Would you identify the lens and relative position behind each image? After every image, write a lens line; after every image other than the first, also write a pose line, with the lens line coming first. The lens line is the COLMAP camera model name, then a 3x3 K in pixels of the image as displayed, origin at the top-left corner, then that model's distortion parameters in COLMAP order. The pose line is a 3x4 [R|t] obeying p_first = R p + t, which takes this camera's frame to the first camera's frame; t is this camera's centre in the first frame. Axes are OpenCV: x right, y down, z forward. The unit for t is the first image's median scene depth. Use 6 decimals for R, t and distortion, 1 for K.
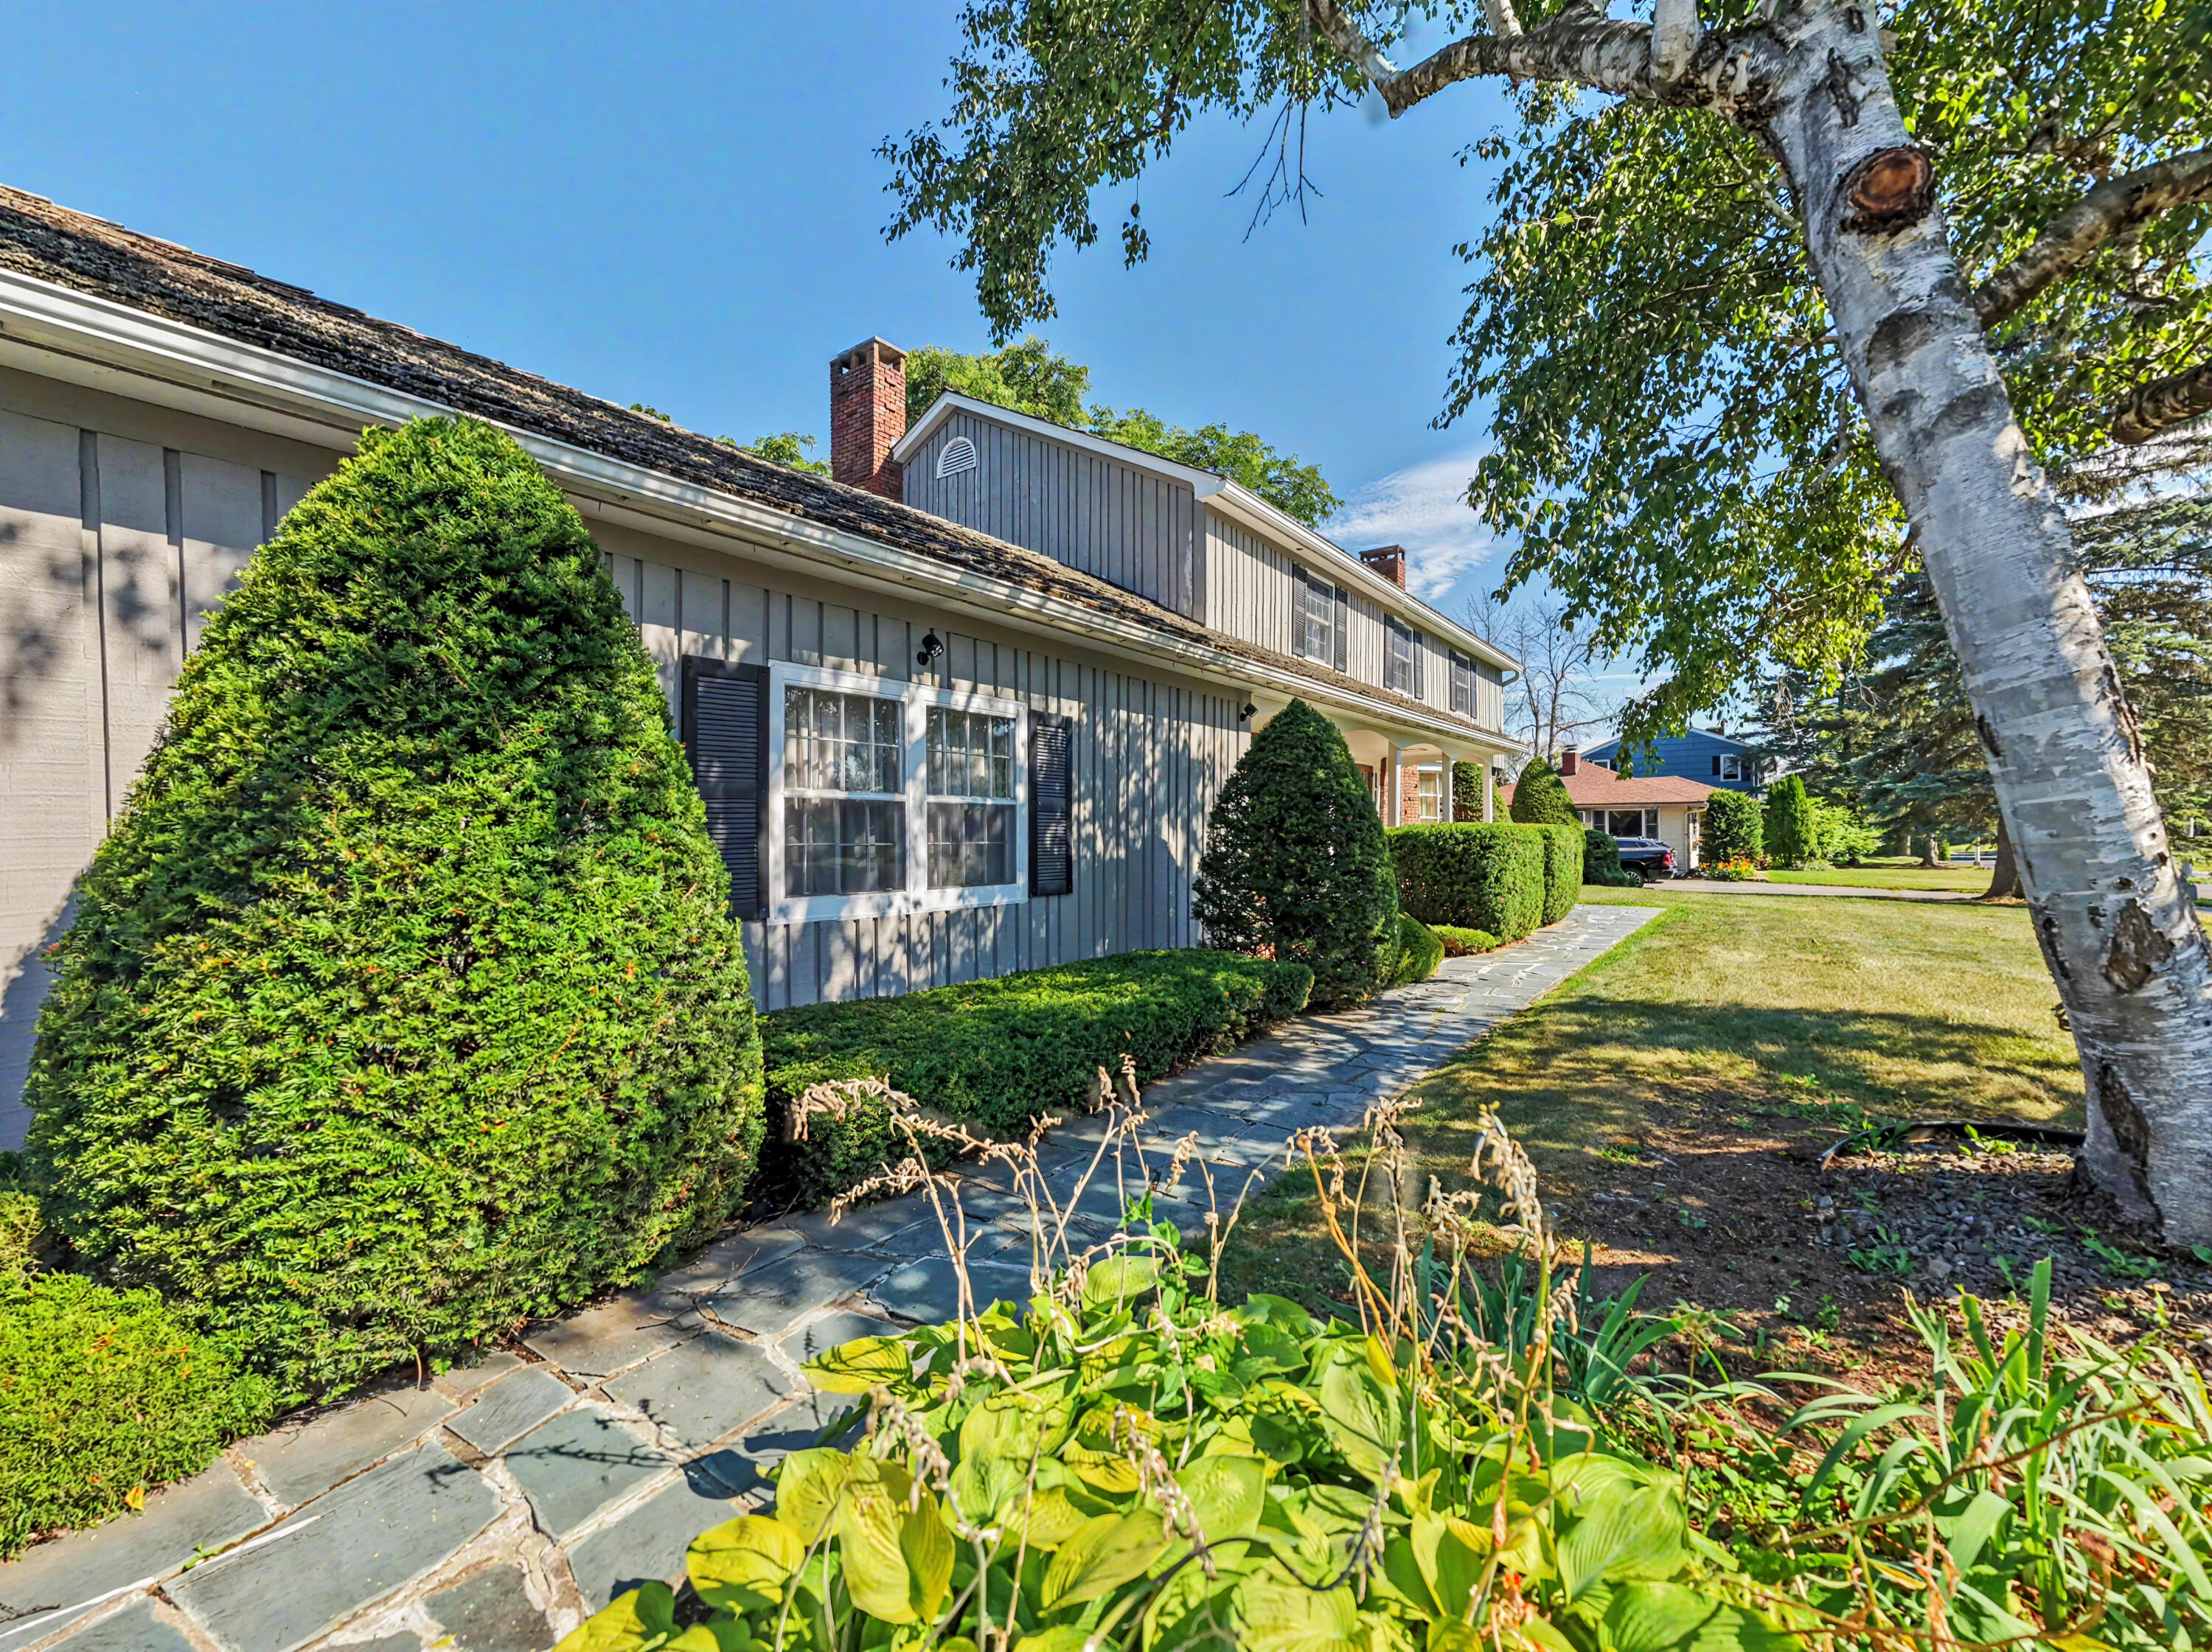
lens RADIAL K [[920.2, 0, 1103.2], [0, 920.2, 847.2], [0, 0, 1]] dist [0.001807, 0.000319]
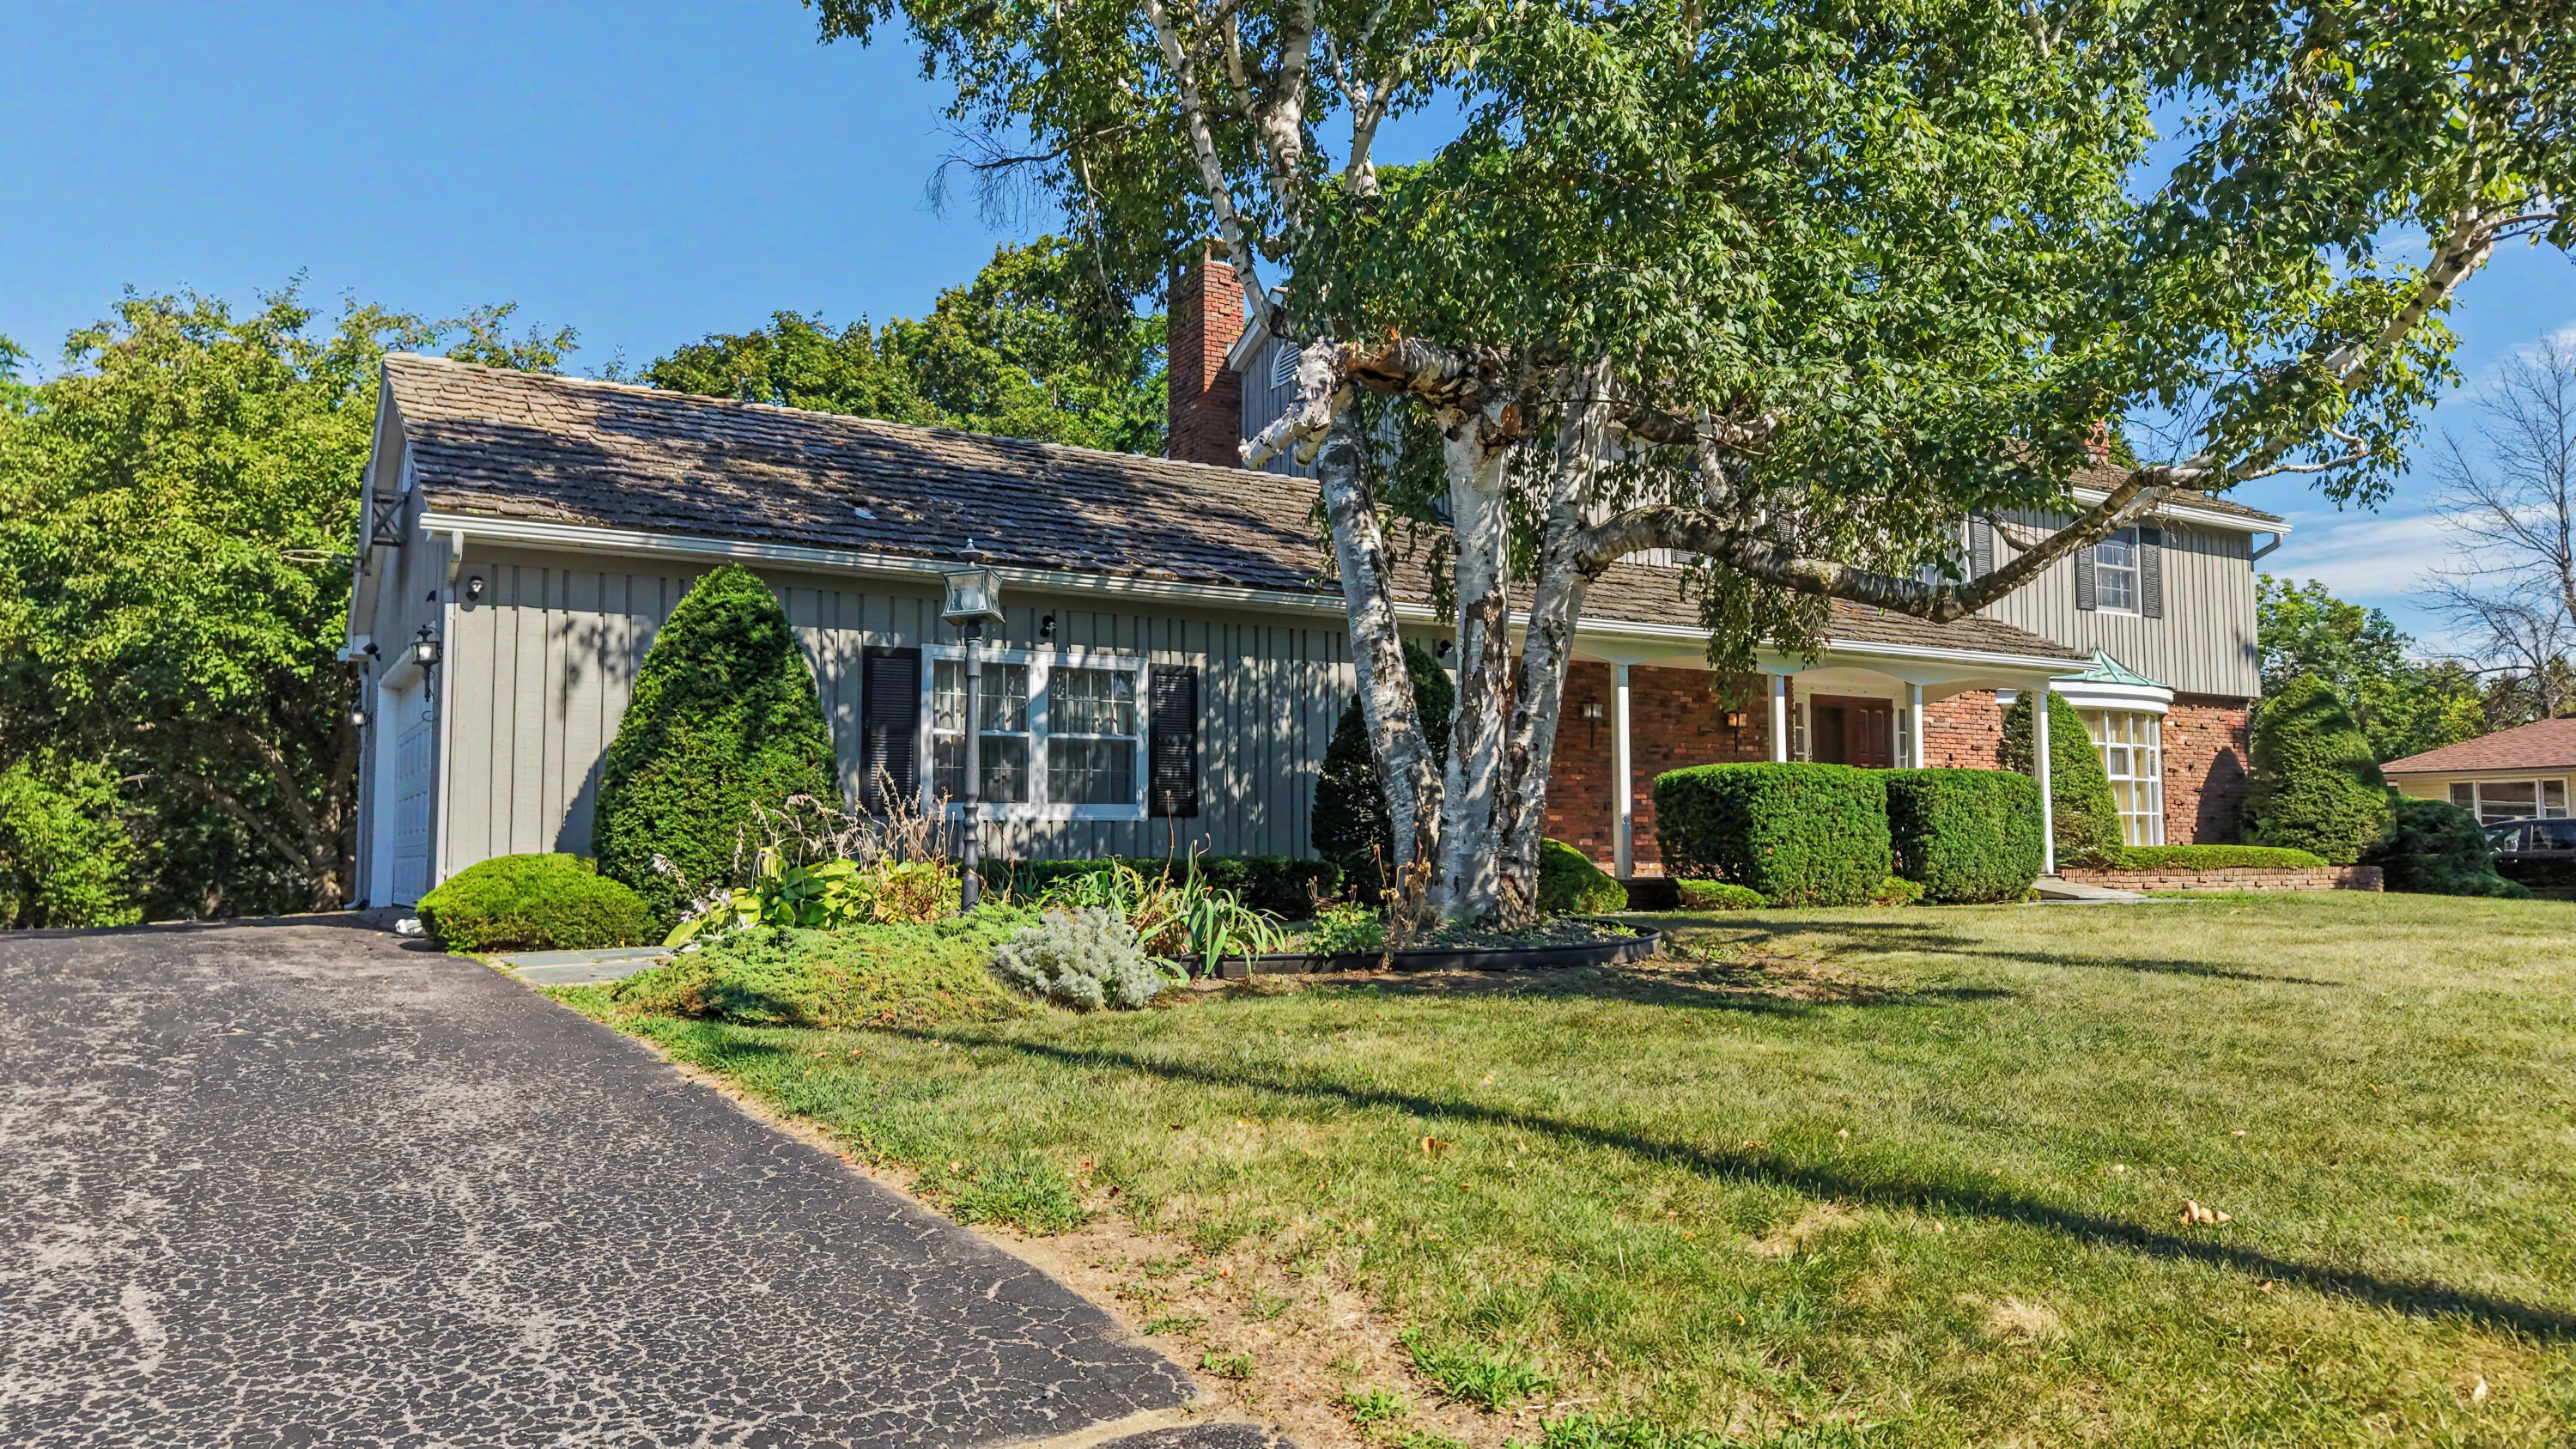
lens RADIAL K [[1766.3, 0, 1288.0], [0, 1766.3, 724.5], [0, 0, 1]] dist [0.002078, 0.000148]
pose [[0.932025, -0.035113, -0.360689, 1.108844], [-0.000303, 0.995219, -0.097666, 0.188221], [0.362394, 0.091136, 0.927559, -1.303213]]
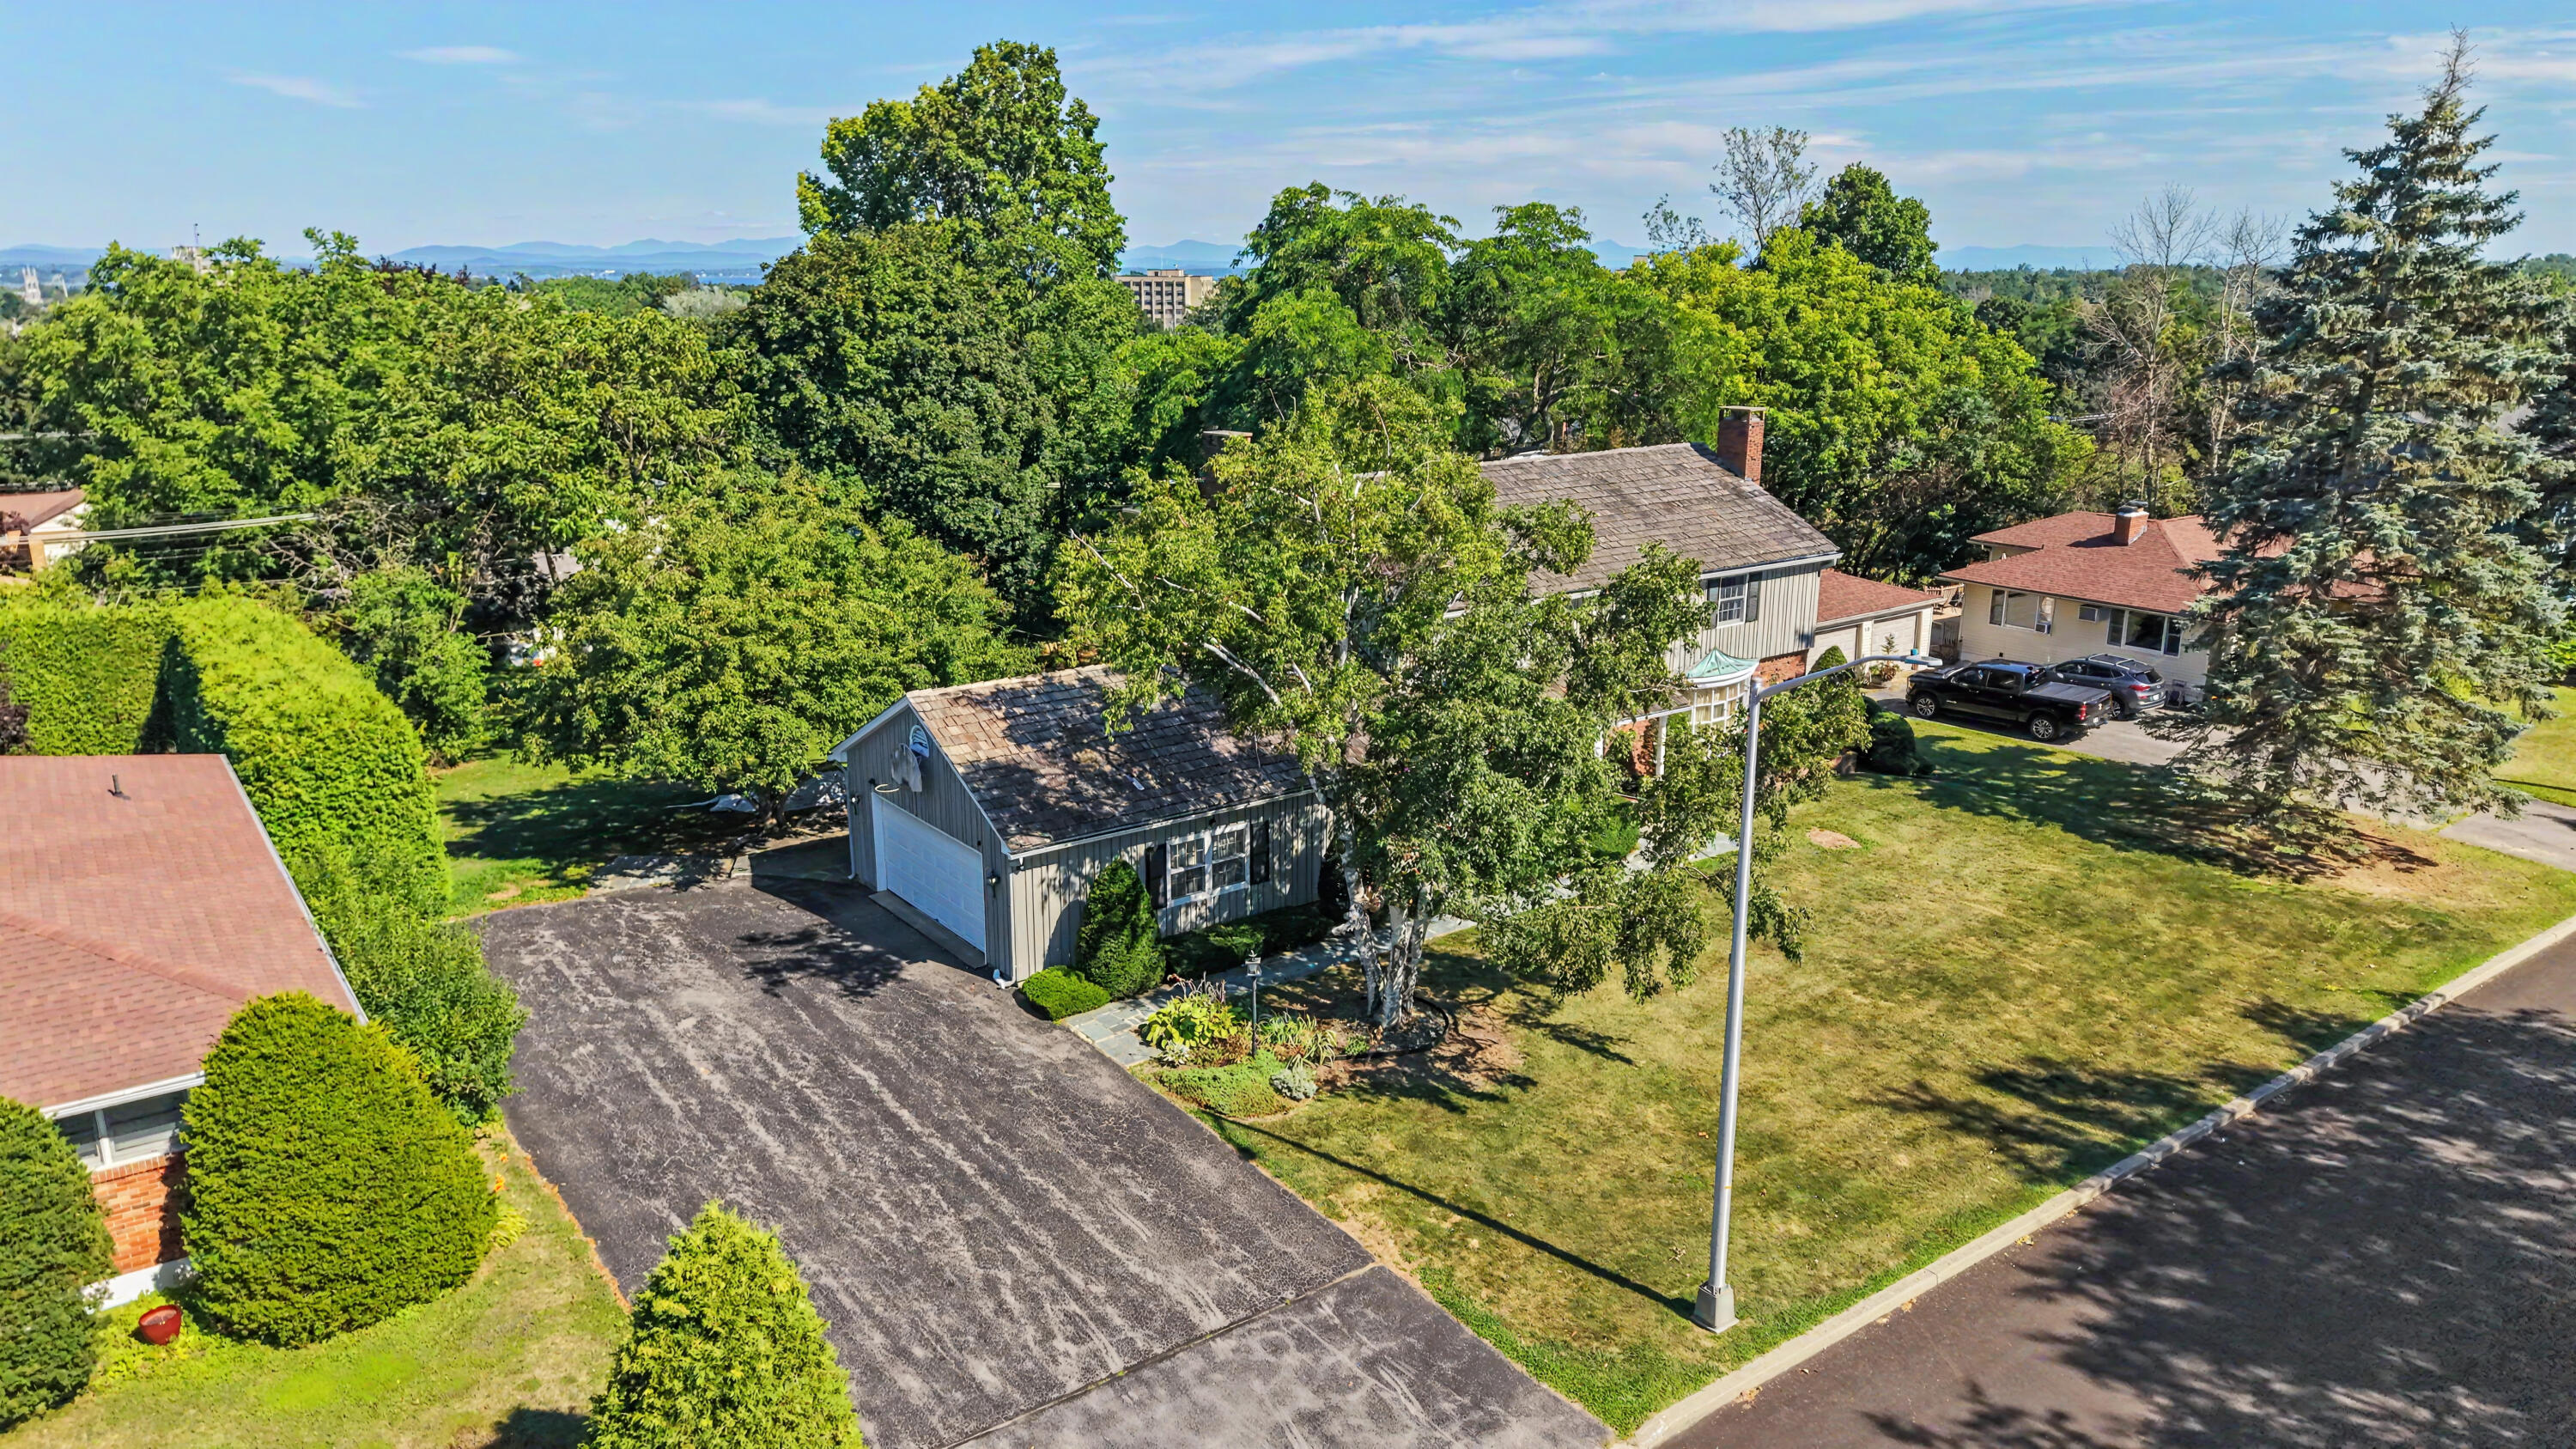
lens RADIAL K [[1766.3, 0, 1288.0], [0, 1766.3, 724.5], [0, 0, 1]] dist [0.002078, 0.000148]
pose [[0.957922, 0.062320, -0.280180, 1.852180], [0.002257, 0.974479, 0.224468, -2.008585], [0.287018, -0.215655, 0.933335, -4.793515]]
